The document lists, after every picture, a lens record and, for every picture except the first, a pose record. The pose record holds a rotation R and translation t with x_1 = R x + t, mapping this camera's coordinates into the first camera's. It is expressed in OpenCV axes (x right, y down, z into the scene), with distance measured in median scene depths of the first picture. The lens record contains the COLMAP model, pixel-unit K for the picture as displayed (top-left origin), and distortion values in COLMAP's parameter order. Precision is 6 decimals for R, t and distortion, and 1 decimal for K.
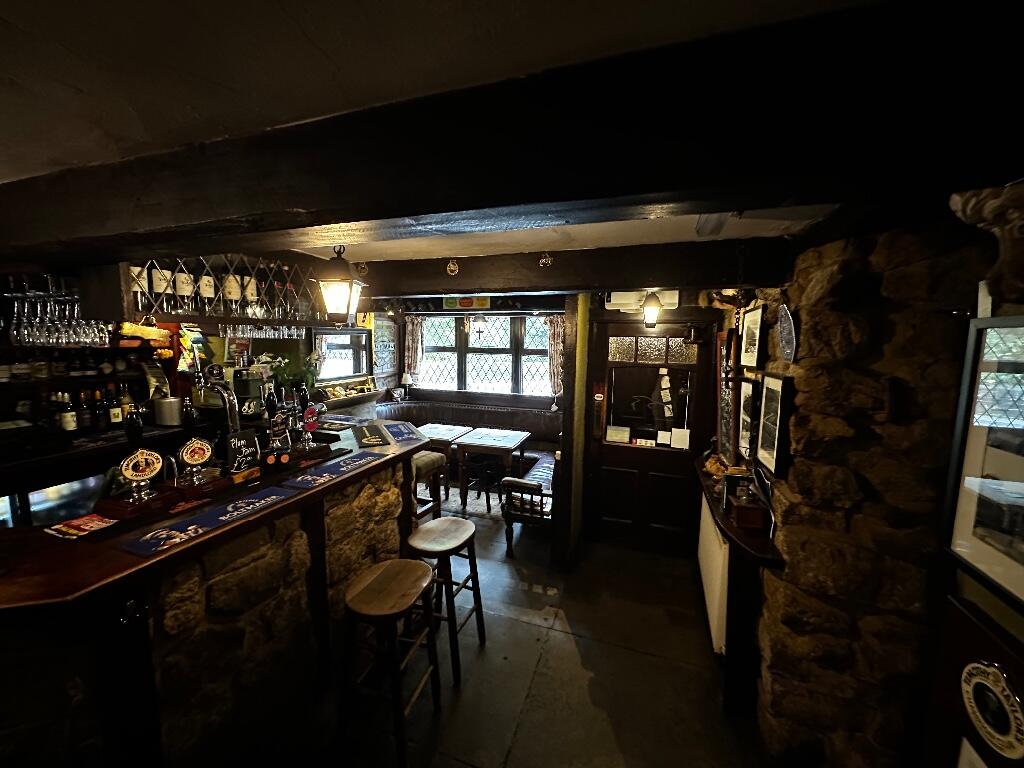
lens RADIAL K [[401.2, 0, 512.4], [0, 401.2, 385.2], [0, 0, 1]] dist [-0.000263, -0.000045]
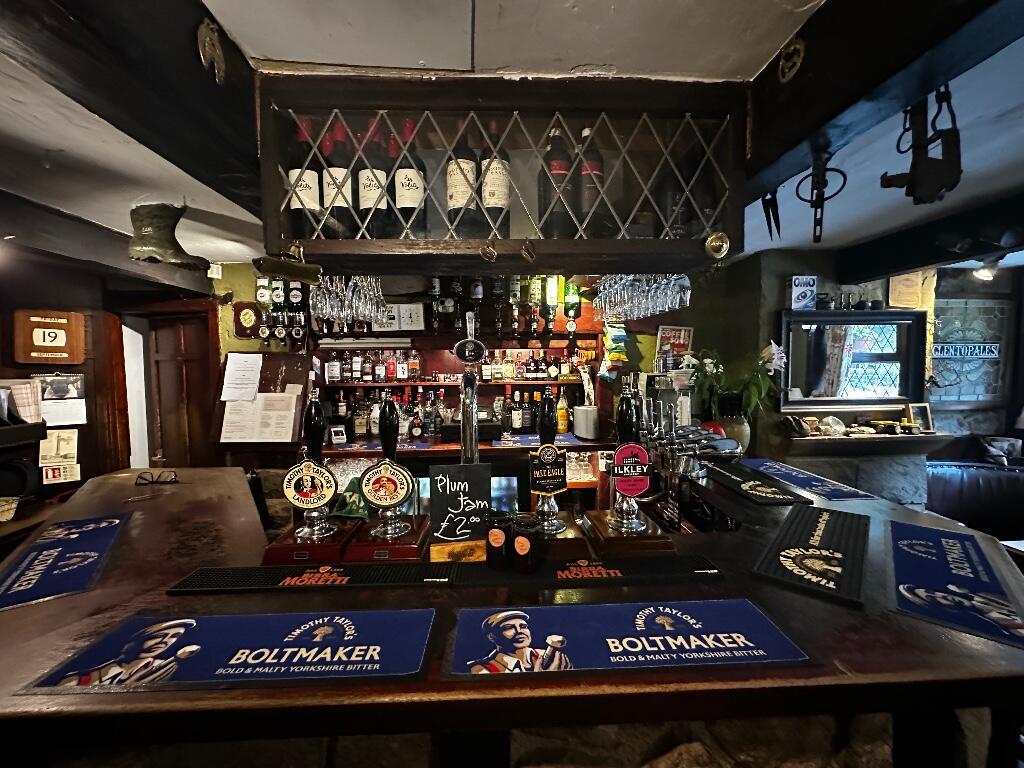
lens RADIAL K [[406.1, 0, 510.4], [0, 406.1, 380.6], [0, 0, 1]] dist [-0.002279, -0.000356]
pose [[0.364660, 0.023115, -0.930854, -0.054385], [-0.094187, 0.995480, -0.012178, 0.002240], [0.926365, 0.092115, 0.365189, 0.285615]]
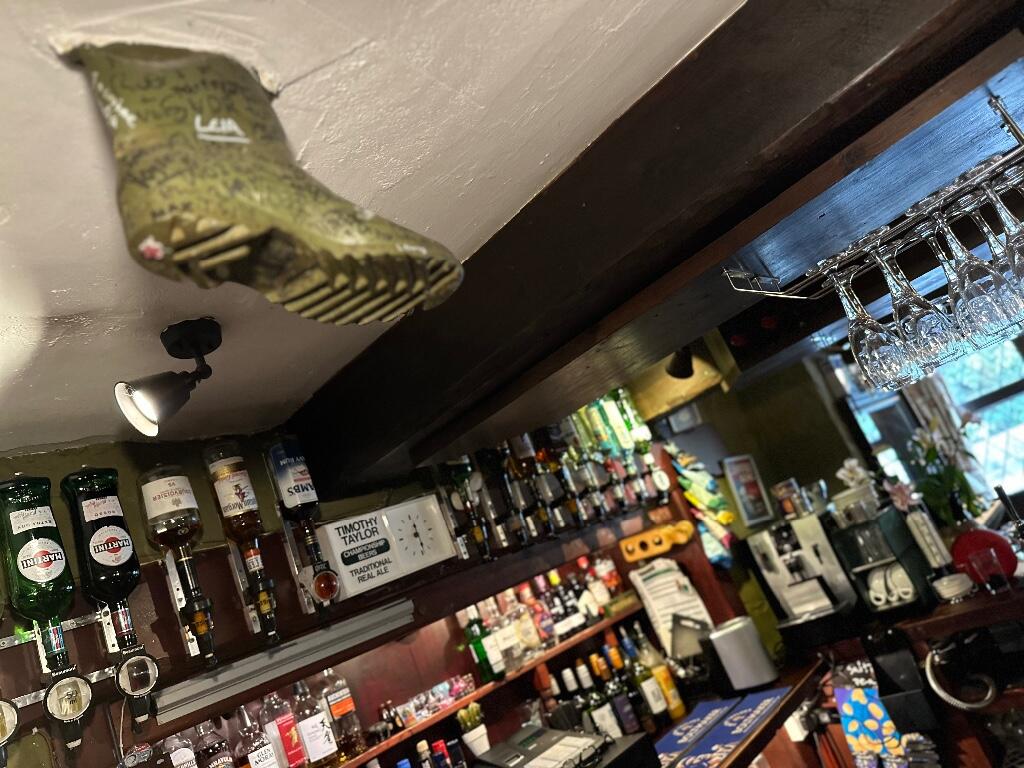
lens RADIAL K [[712.6, 0, 513.6], [0, 712.6, 378.9], [0, 0, 1]] dist [0.070301, -0.069661]
pose [[0.827478, -0.458795, -0.323707, -0.365705], [0.337184, 0.867005, -0.366892, 0.006027], [0.448984, 0.194447, 0.872126, 0.067277]]
